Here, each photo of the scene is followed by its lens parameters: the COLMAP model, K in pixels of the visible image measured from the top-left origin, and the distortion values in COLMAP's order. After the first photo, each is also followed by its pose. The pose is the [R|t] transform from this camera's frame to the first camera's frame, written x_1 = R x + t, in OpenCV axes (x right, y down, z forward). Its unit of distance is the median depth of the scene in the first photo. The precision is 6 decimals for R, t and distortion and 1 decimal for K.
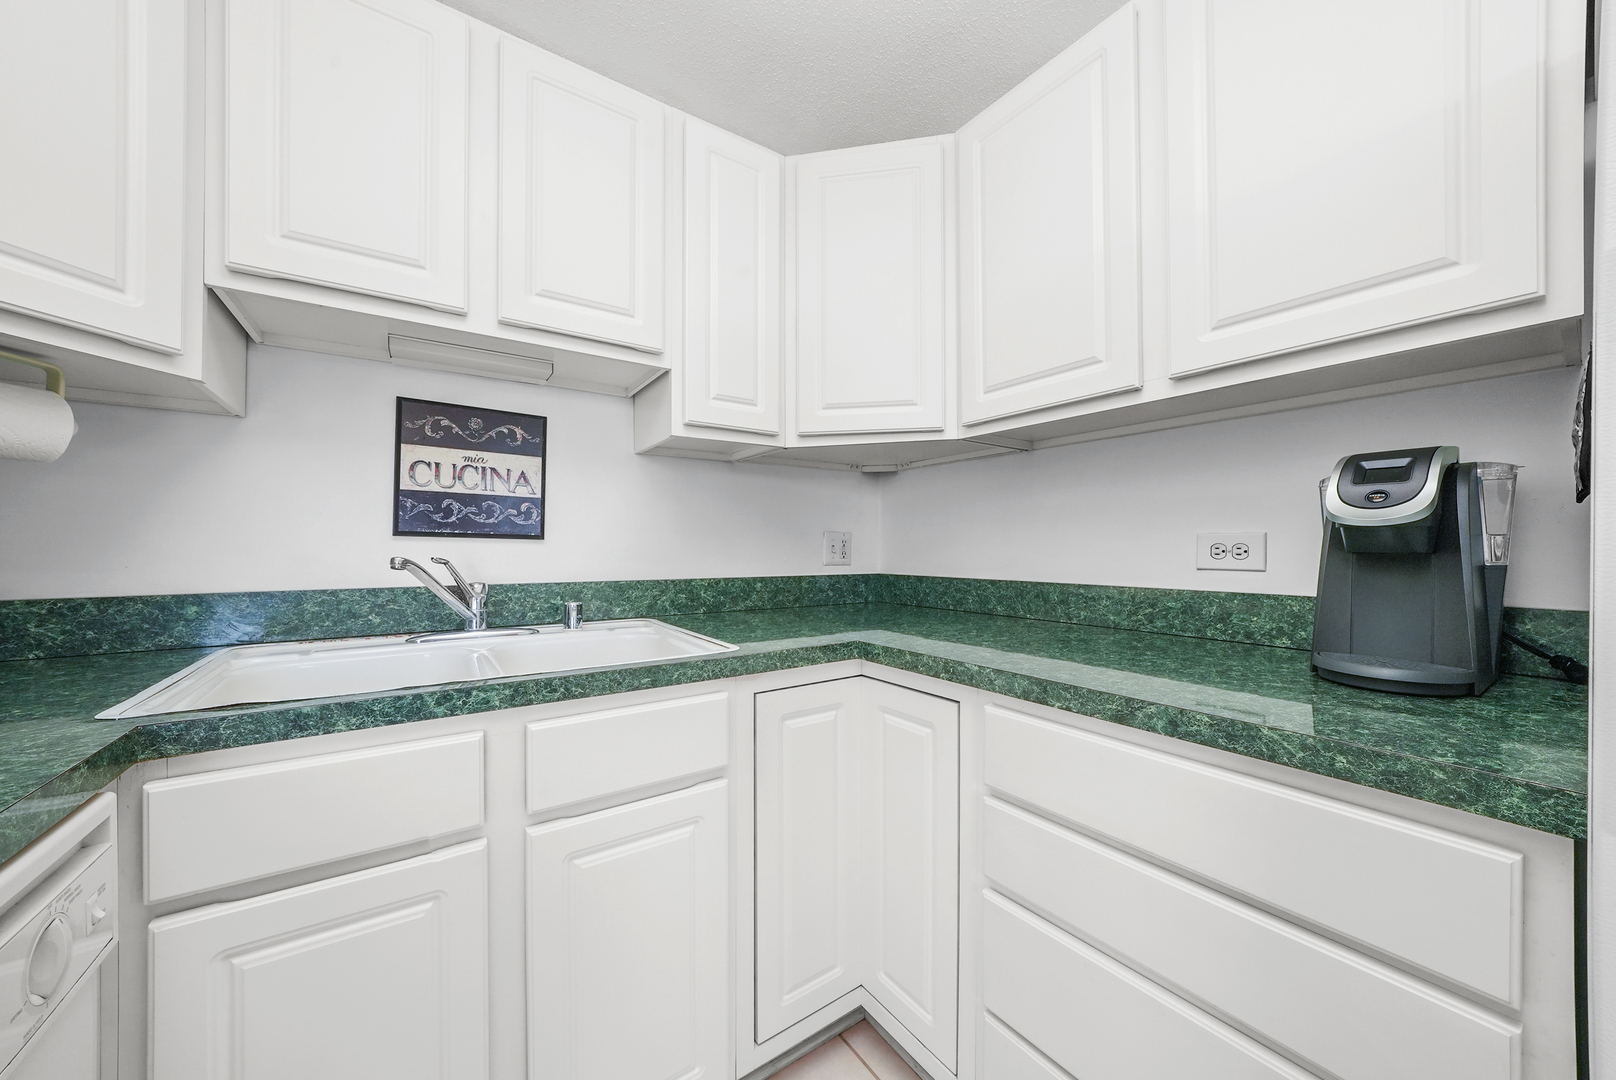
lens RADIAL K [[567.2, 0, 810.7], [0, 567.2, 550.1], [0, 0, 1]] dist [-0.017041, 0.002684]
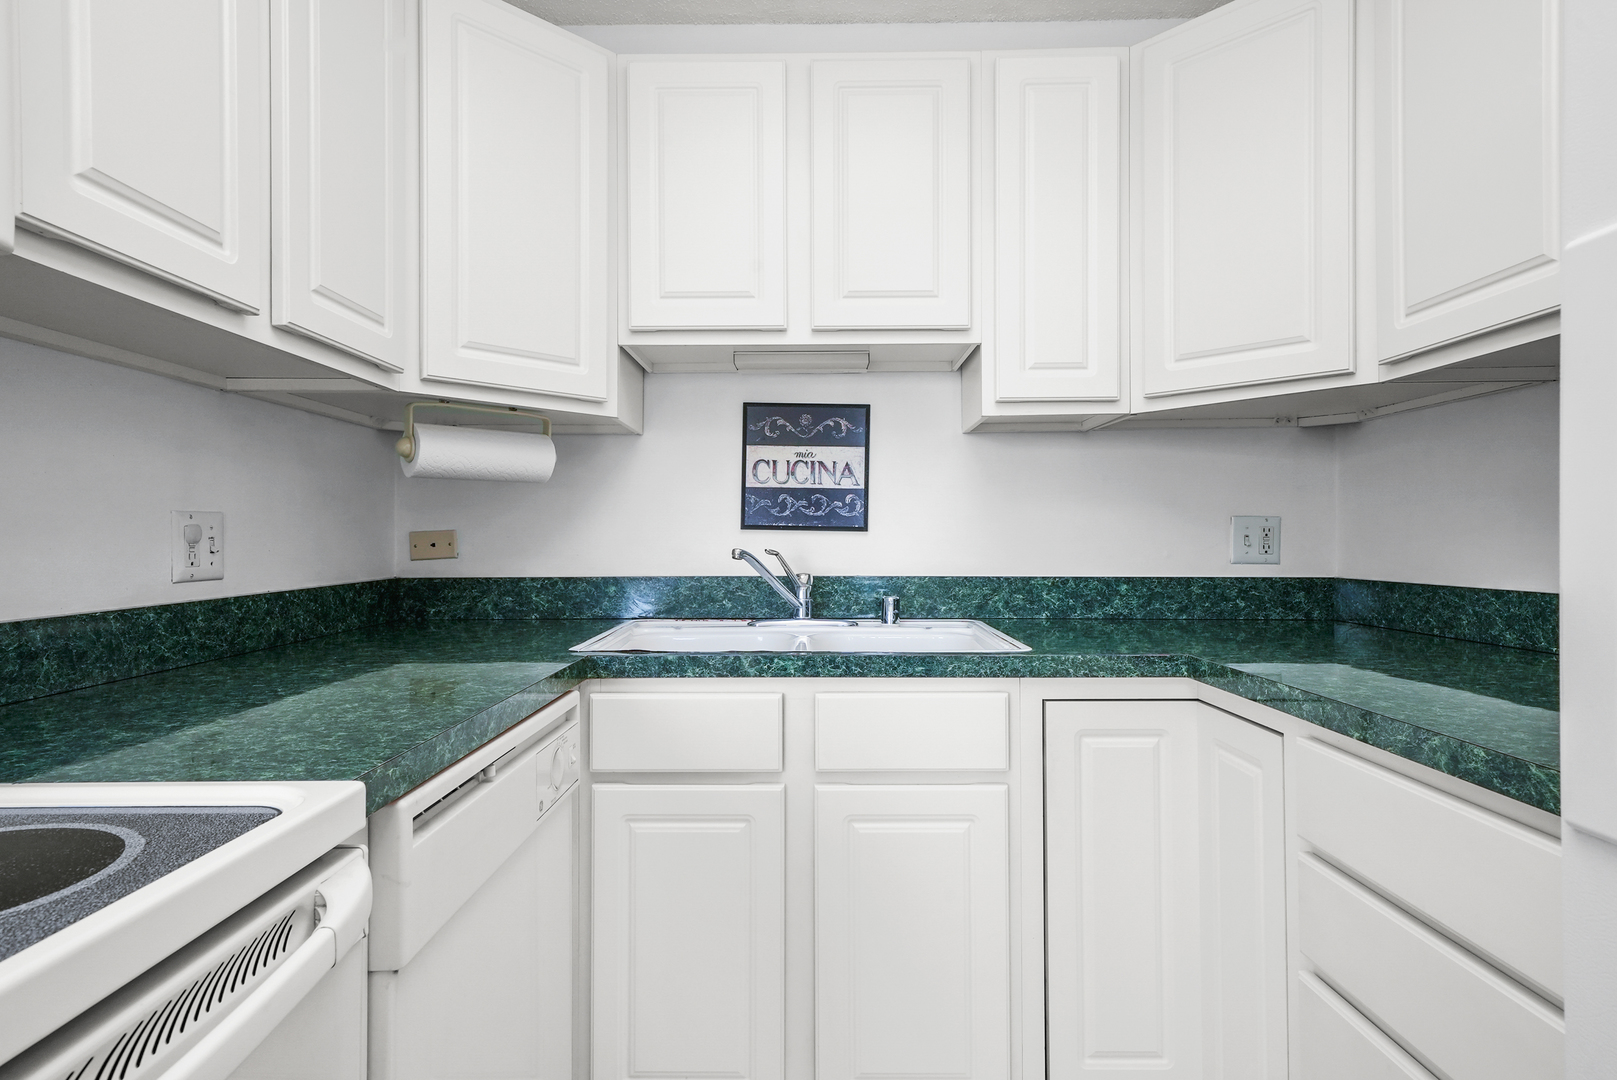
lens RADIAL K [[872.9, 0, 808.5], [0, 872.9, 540.0], [0, 0, 1]] dist [0.001135, 0.000250]
pose [[0.815980, -0.001238, -0.578079, 0.377343], [0.000319, 0.999999, -0.001690, -0.001952], [0.578080, 0.001195, 0.815979, -0.340208]]
